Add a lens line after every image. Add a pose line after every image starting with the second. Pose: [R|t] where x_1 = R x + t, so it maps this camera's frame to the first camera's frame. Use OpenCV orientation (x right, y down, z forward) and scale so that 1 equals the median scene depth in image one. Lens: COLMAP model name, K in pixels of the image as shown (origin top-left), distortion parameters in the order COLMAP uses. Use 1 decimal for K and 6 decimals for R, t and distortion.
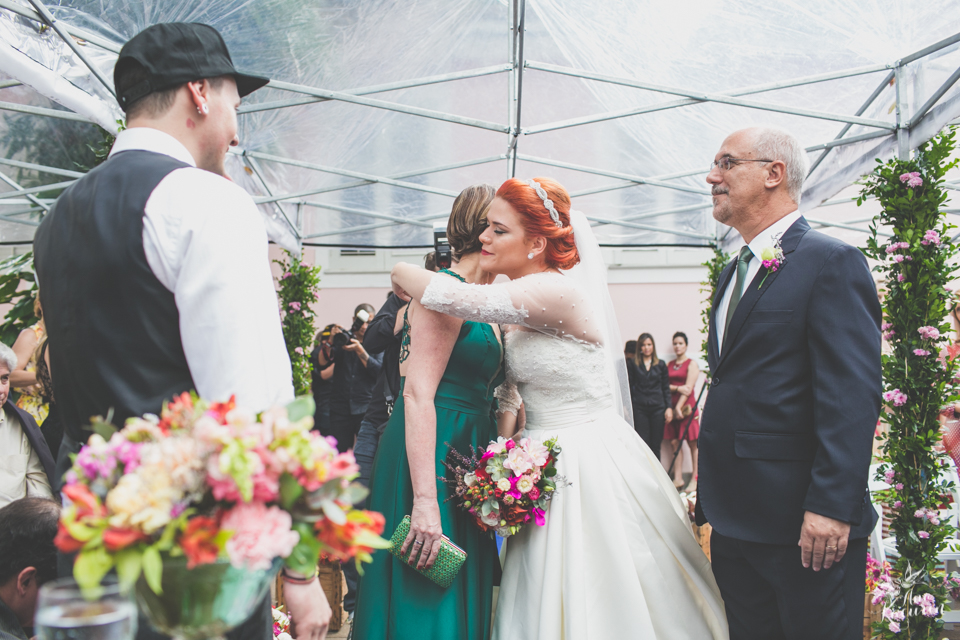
lens RADIAL K [[931.7, 0, 478.5], [0, 931.7, 313.5], [0, 0, 1]] dist [-0.046605, 0.000000]
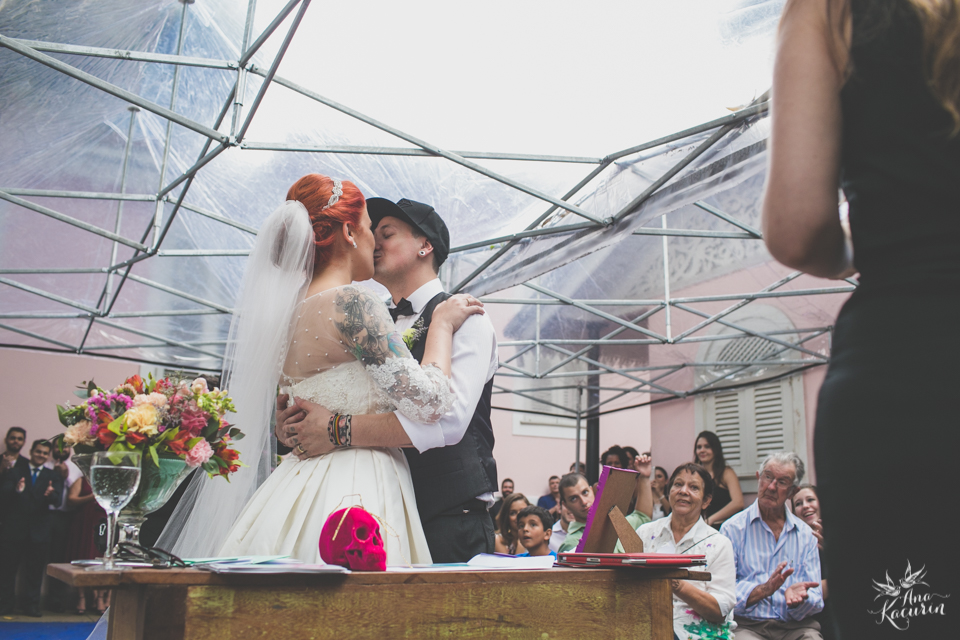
lens RADIAL K [[931.7, 0, 473.3], [0, 931.7, 317.9], [0, 0, 1]] dist [-0.046605, 0.000000]
pose [[0.865057, 0.148231, 0.479274, -0.144063], [-0.073628, 0.982519, -0.170983, 0.054013], [-0.496241, 0.112622, 0.860849, -0.194762]]
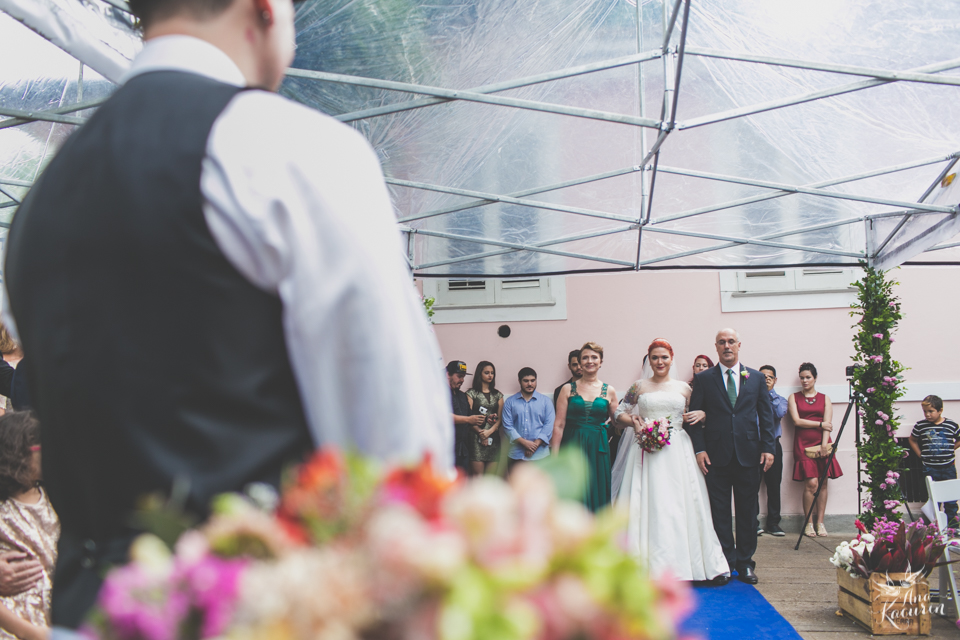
lens RADIAL K [[931.7, 0, 475.2], [0, 931.7, 310.5], [0, 0, 1]] dist [-0.046605, 0.000000]
pose [[0.993688, -0.024058, -0.109569, -0.042723], [0.019249, 0.998813, -0.044735, 0.008781], [0.110515, 0.042344, 0.992972, 0.120165]]
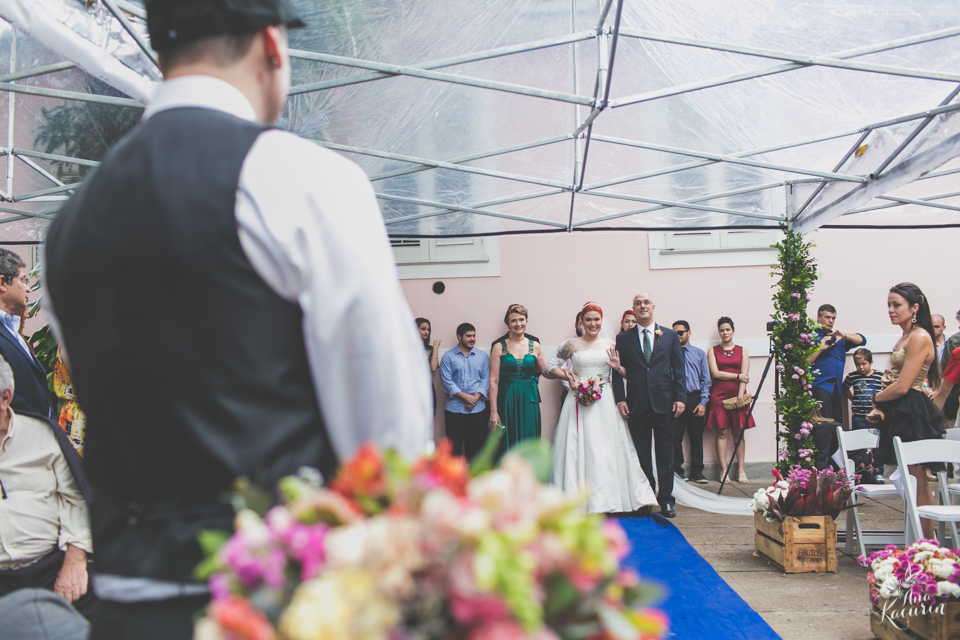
lens RADIAL K [[931.7, 0, 479.6], [0, 931.7, 310.7], [0, 0, 1]] dist [-0.046605, 0.000000]
pose [[0.999213, -0.022430, -0.032707, -0.048913], [0.022712, 0.999708, 0.008268, -0.003188], [0.032512, -0.009005, 0.999431, 0.075297]]
